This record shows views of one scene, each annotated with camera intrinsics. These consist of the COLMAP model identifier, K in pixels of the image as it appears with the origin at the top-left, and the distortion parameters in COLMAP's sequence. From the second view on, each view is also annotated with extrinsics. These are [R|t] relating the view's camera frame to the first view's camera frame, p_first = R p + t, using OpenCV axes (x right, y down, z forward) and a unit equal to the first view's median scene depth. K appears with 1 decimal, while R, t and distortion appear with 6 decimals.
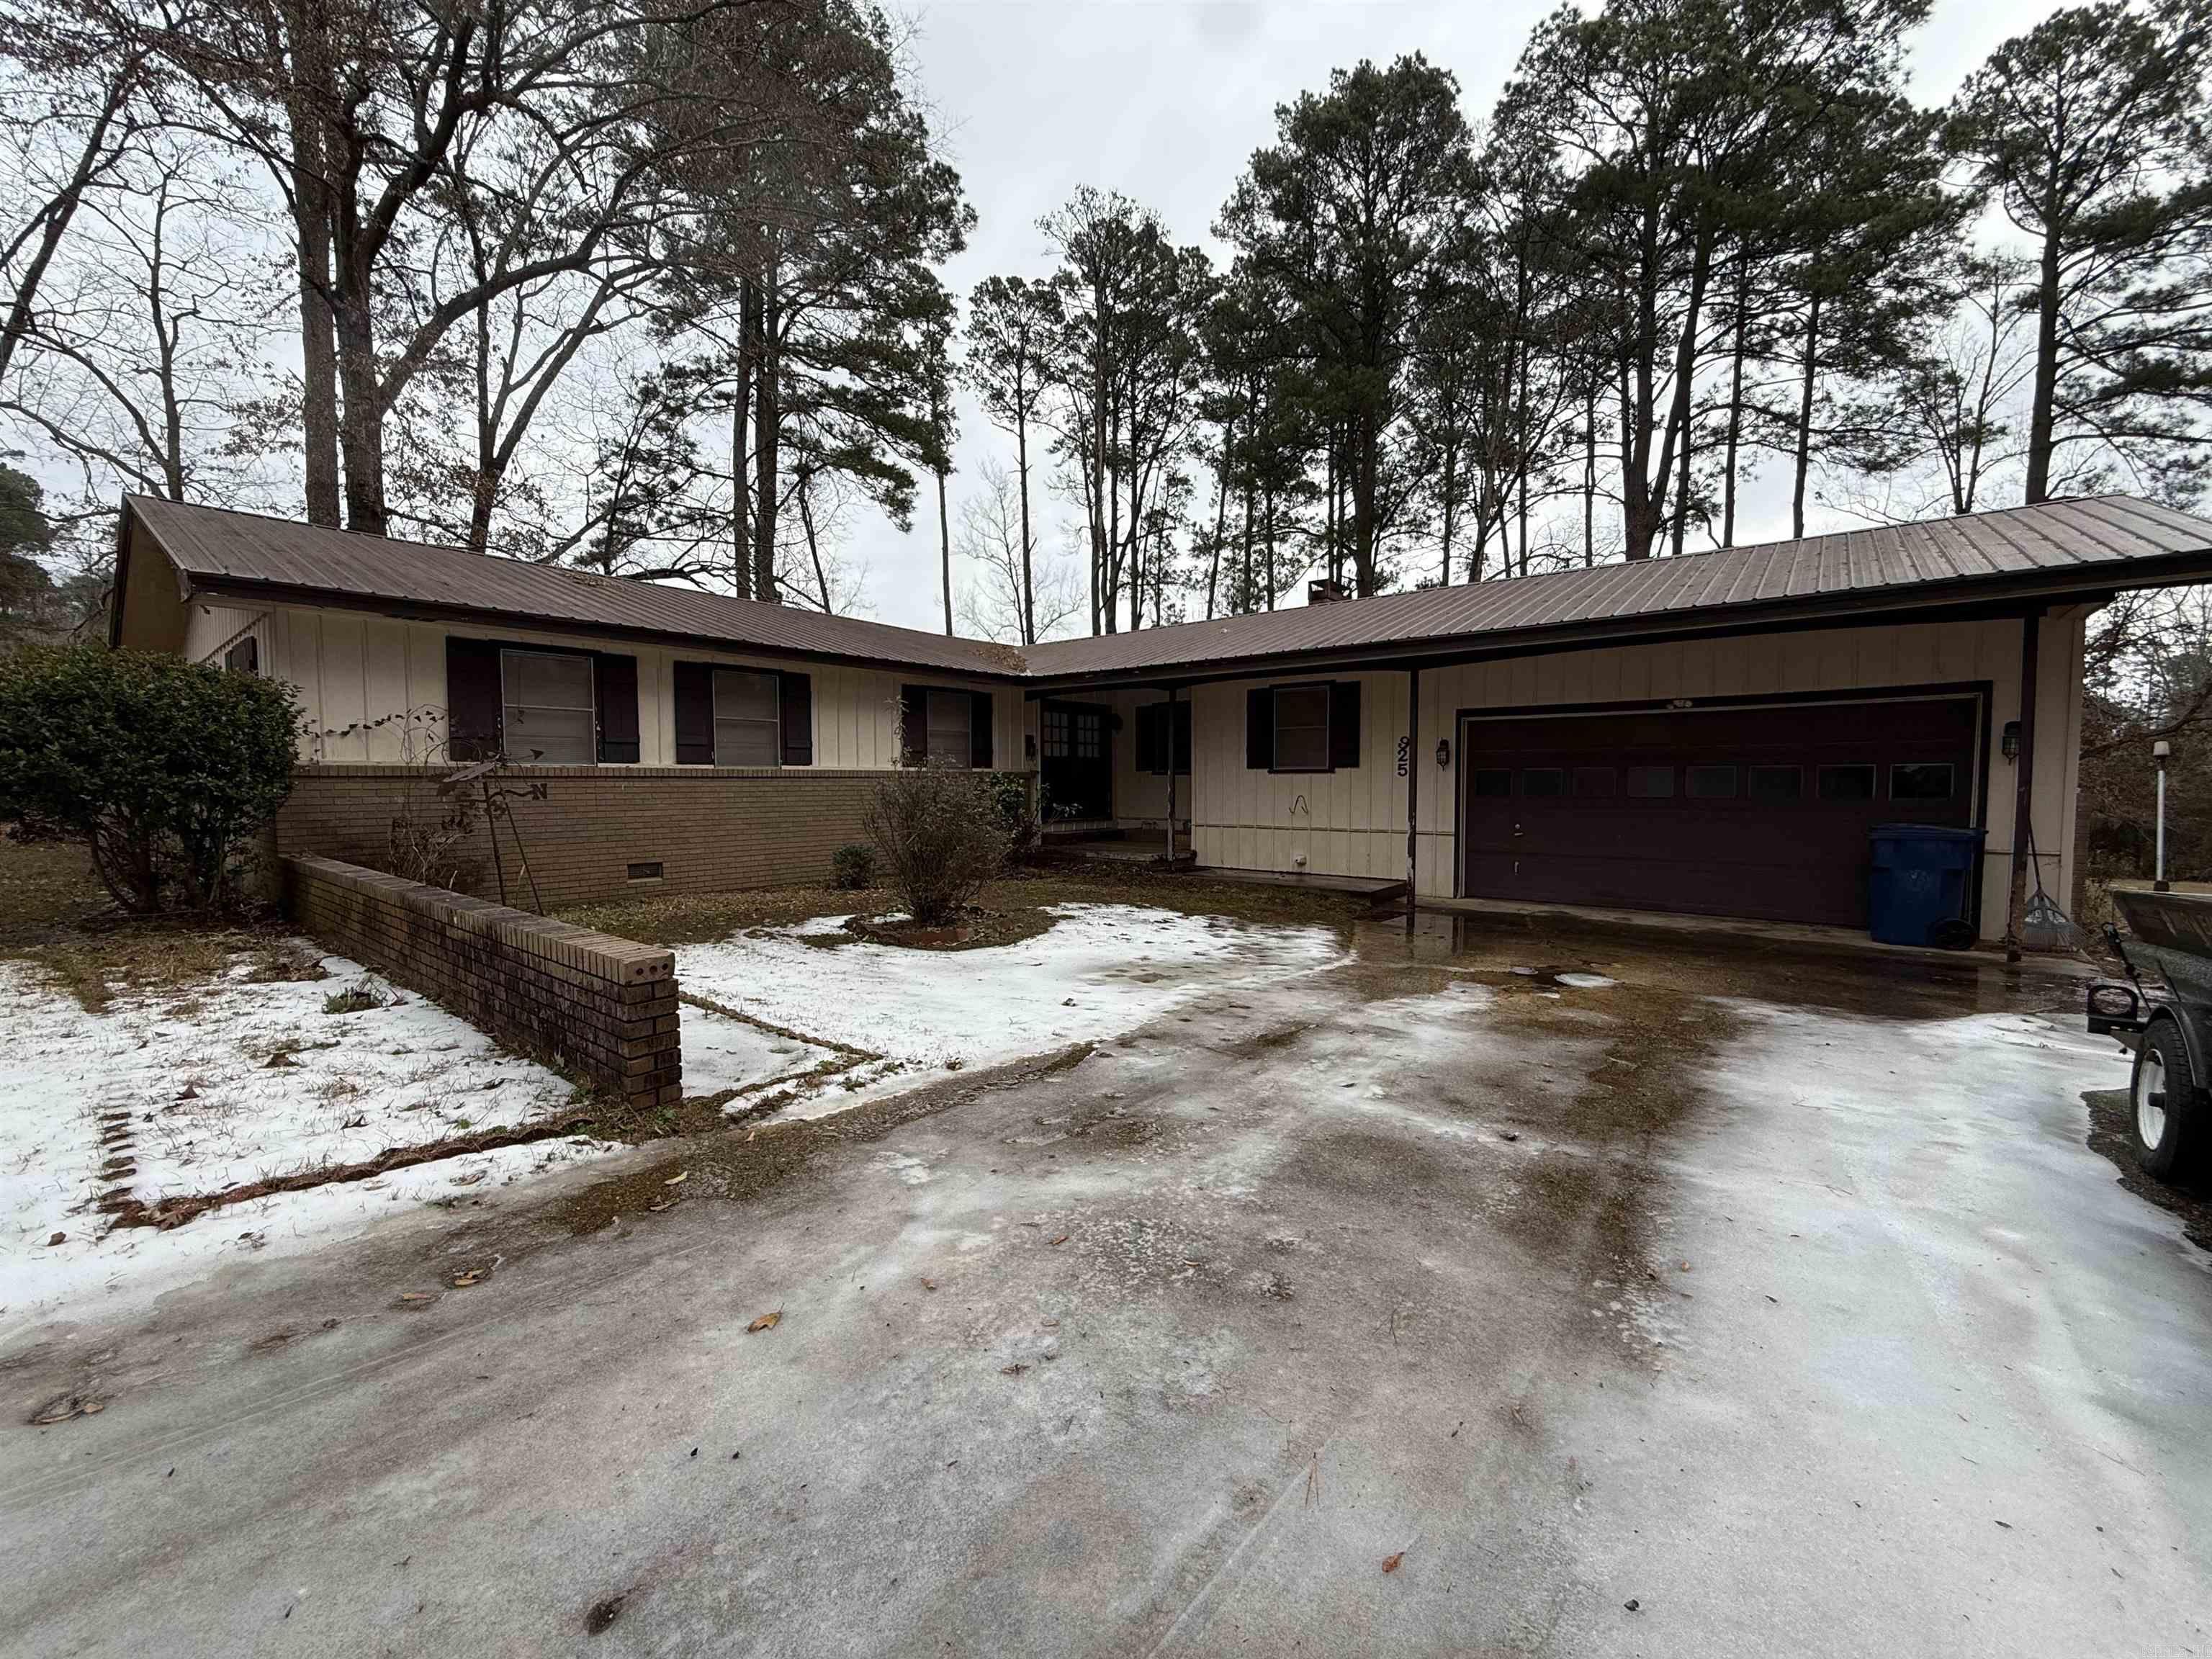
lens RADIAL K [[881.8, 0, 1106.0], [0, 881.8, 829.5], [0, 0, 1]] dist [0.000368, 0.000362]
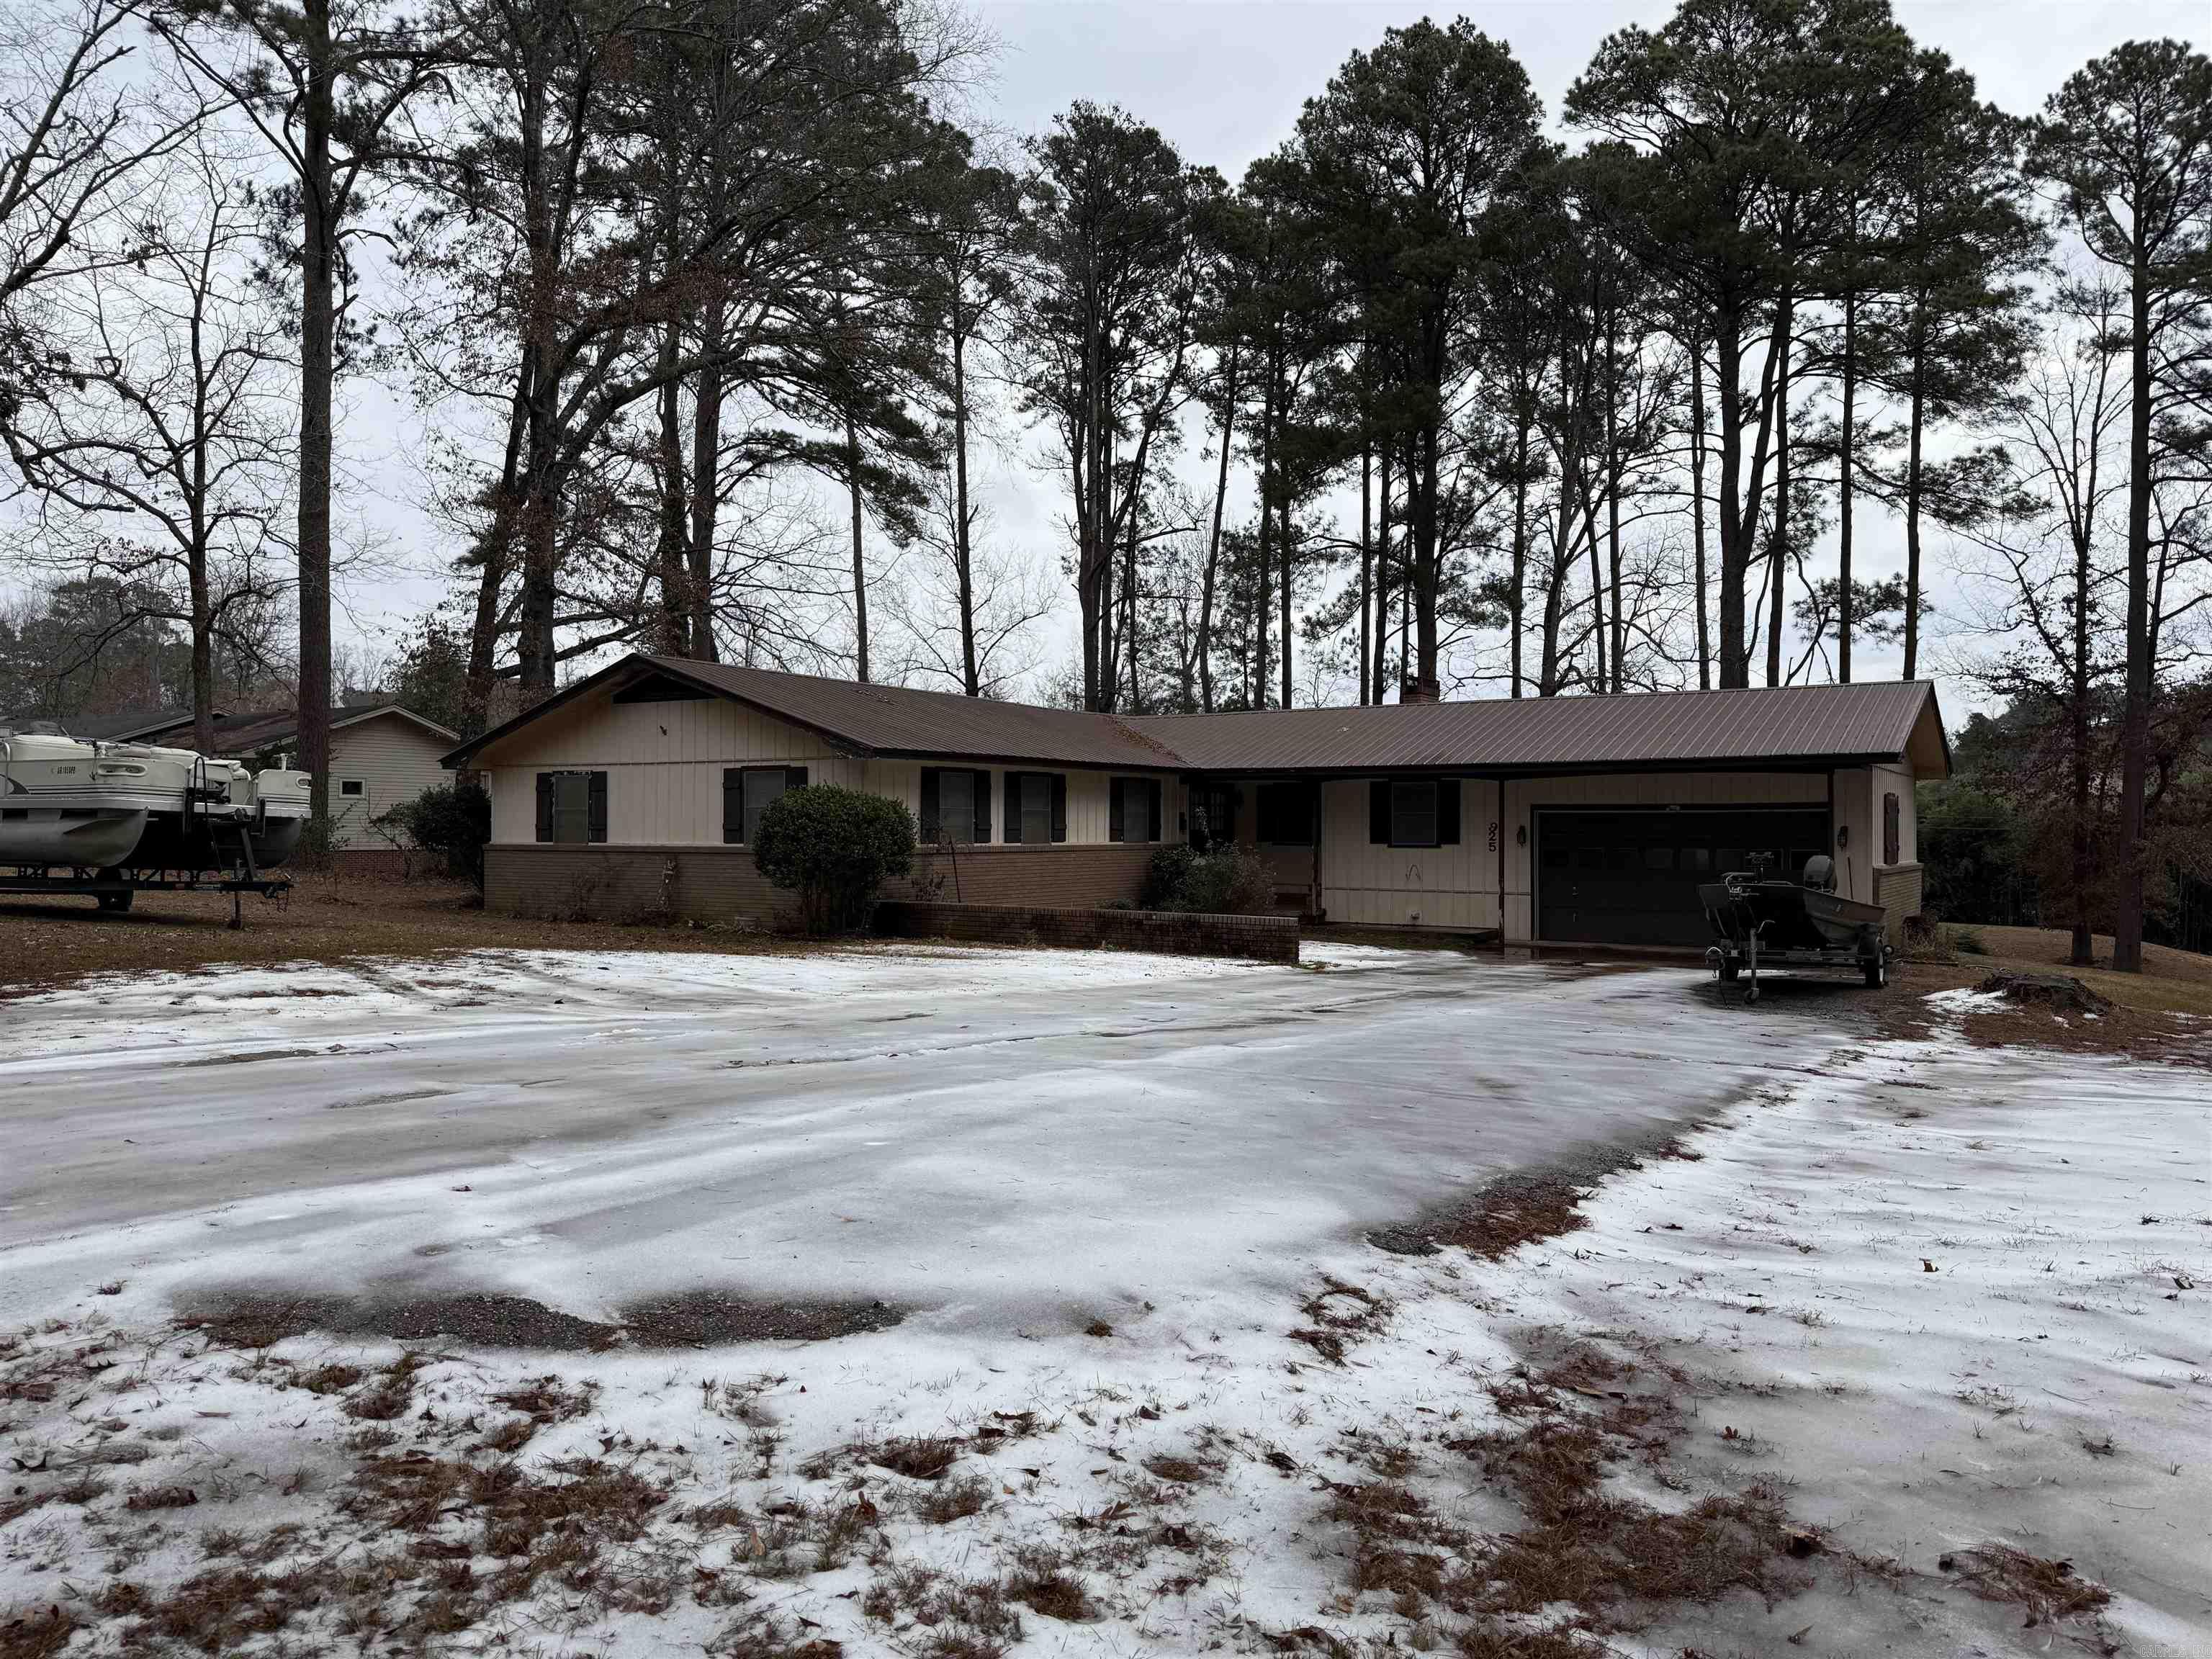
lens RADIAL K [[1817.6, 0, 1106.0], [0, 1817.6, 829.5], [0, 0, 1]] dist [0.001624, -0.004046]
pose [[0.990240, 0.005466, 0.139268, -0.271336], [0.001998, 0.998571, -0.053398, 0.022409], [-0.139361, 0.053155, 0.988814, -0.710398]]
